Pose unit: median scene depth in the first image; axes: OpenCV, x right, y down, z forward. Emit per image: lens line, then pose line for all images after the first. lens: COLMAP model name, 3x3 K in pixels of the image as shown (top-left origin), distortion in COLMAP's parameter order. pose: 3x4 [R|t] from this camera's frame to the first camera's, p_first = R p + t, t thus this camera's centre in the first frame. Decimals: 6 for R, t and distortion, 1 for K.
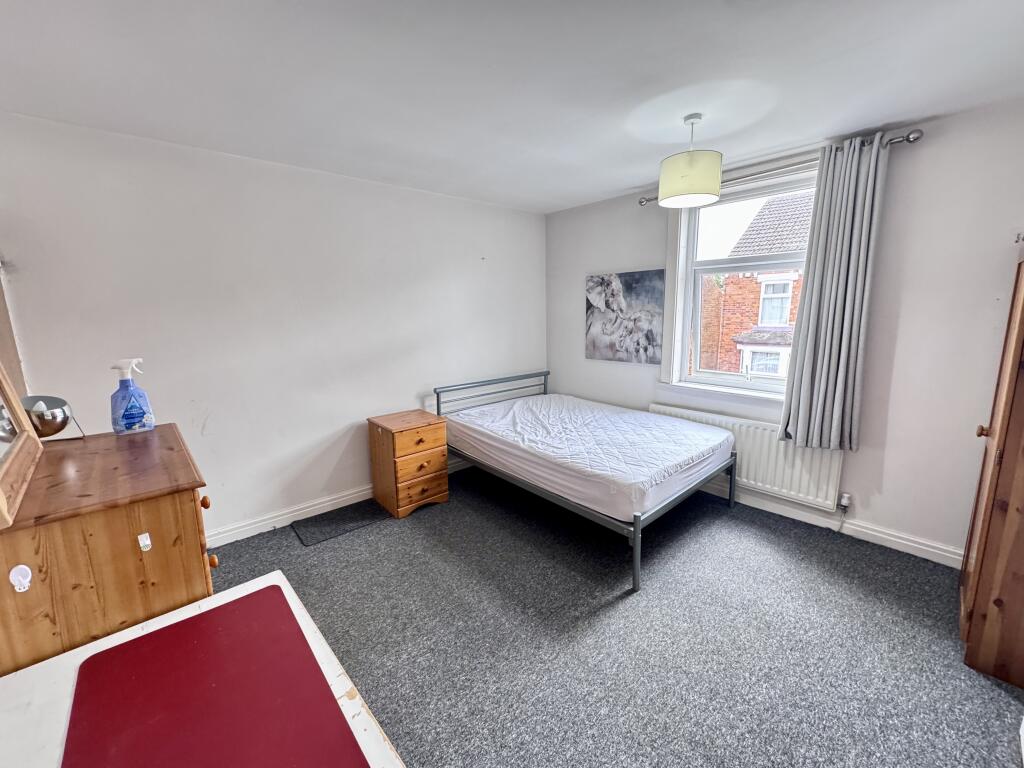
lens RADIAL K [[408.3, 0, 512.0], [0, 408.3, 384.0], [0, 0, 1]] dist [0.000031, 0.000009]
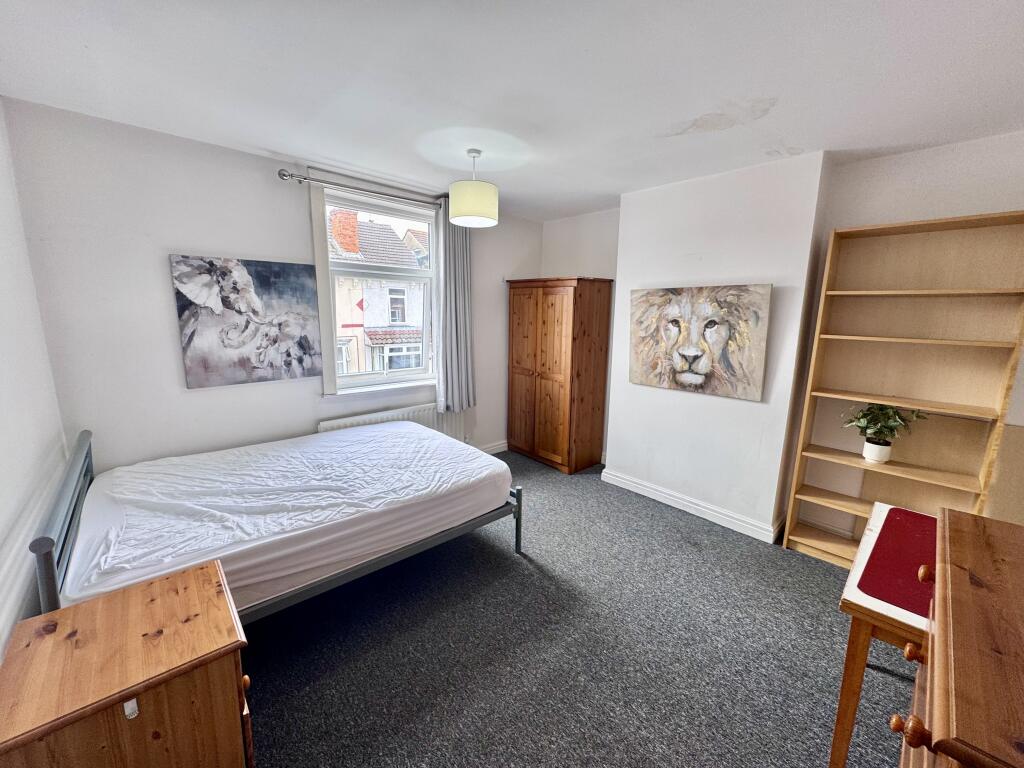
lens RADIAL K [[408.3, 0, 512.0], [0, 408.3, 384.0], [0, 0, 1]] dist [0.000031, 0.000009]
pose [[-0.004886, -0.161299, 0.986893, -0.480273], [0.165374, 0.973186, 0.159877, -0.097872], [-0.986219, 0.163988, 0.021920, 0.563053]]
